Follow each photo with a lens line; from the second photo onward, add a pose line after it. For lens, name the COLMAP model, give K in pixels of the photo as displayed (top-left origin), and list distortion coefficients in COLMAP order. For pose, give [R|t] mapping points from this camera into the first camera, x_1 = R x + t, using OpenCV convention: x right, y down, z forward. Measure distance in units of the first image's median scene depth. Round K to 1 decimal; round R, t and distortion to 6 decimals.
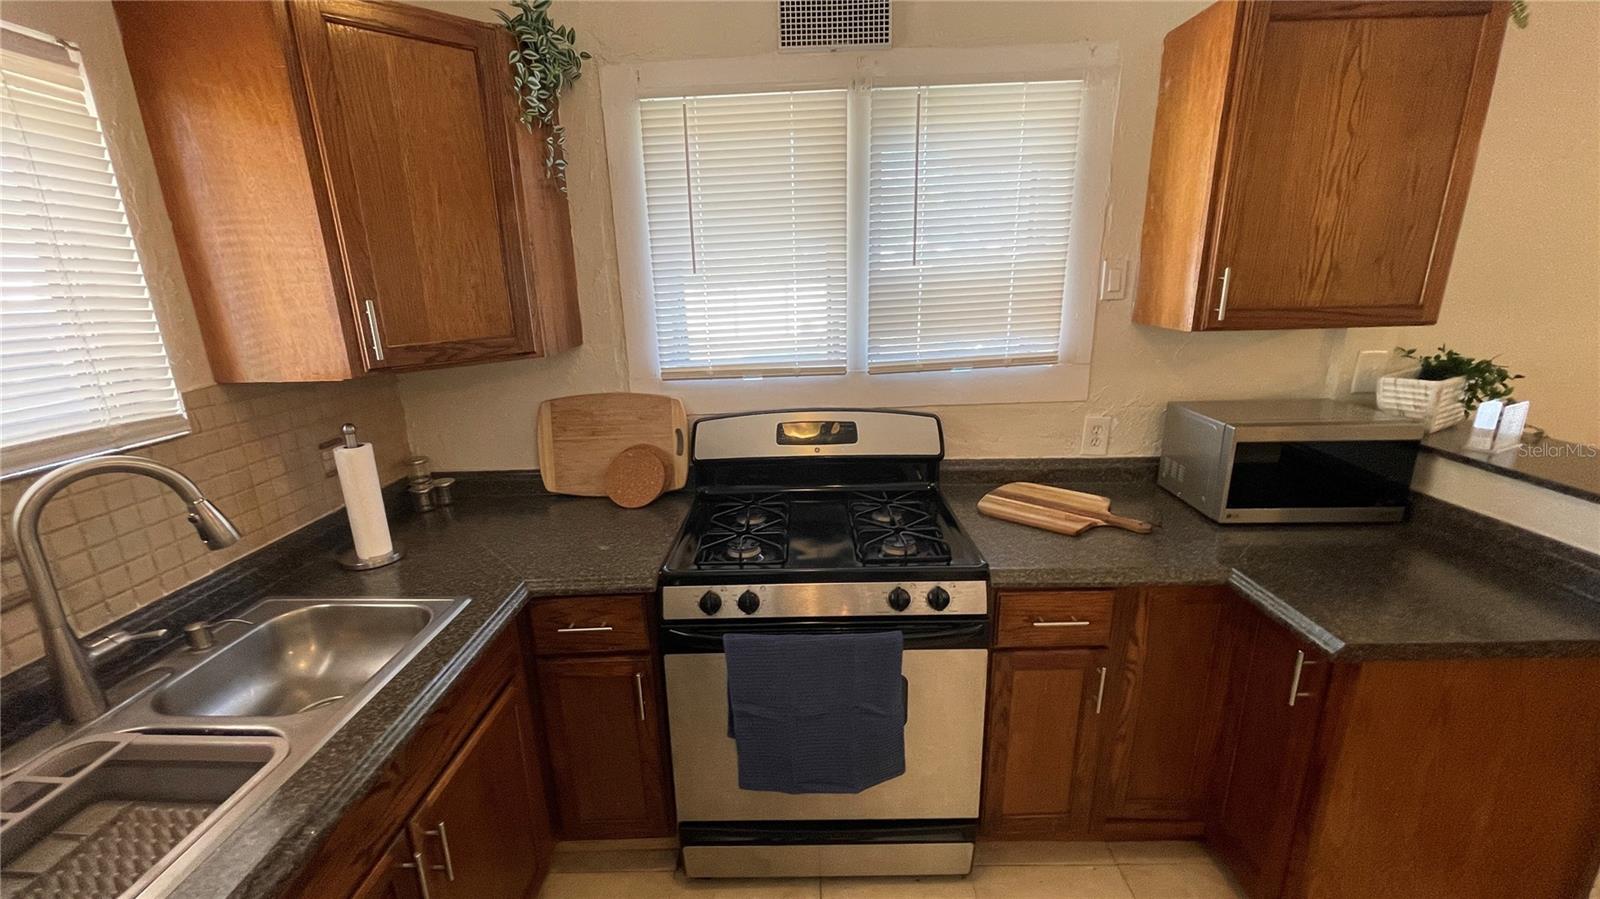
lens RADIAL K [[643.1, 0, 793.9], [0, 643.1, 452.4], [0, 0, 1]] dist [0.000489, -0.000807]
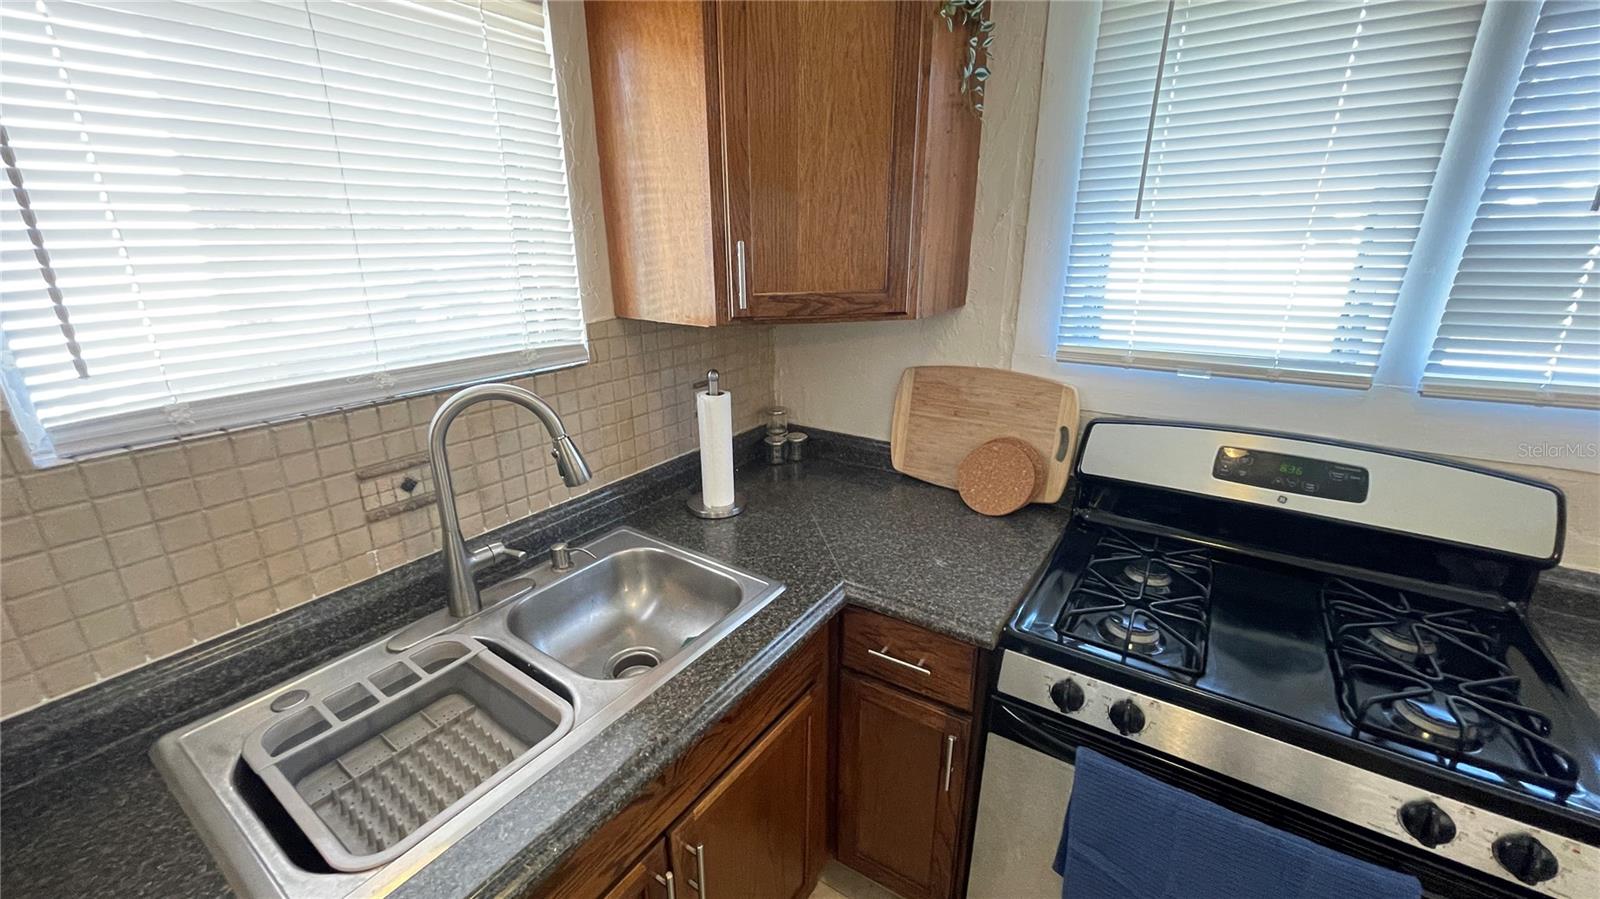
lens RADIAL K [[643.1, 0, 798.4], [0, 643.1, 452.0], [0, 0, 1]] dist [0.000489, -0.000807]
pose [[0.841060, 0.198730, -0.503115, -0.075910], [-0.163049, 0.979950, 0.114510, -0.058785], [0.515784, -0.014277, 0.856600, 0.246794]]
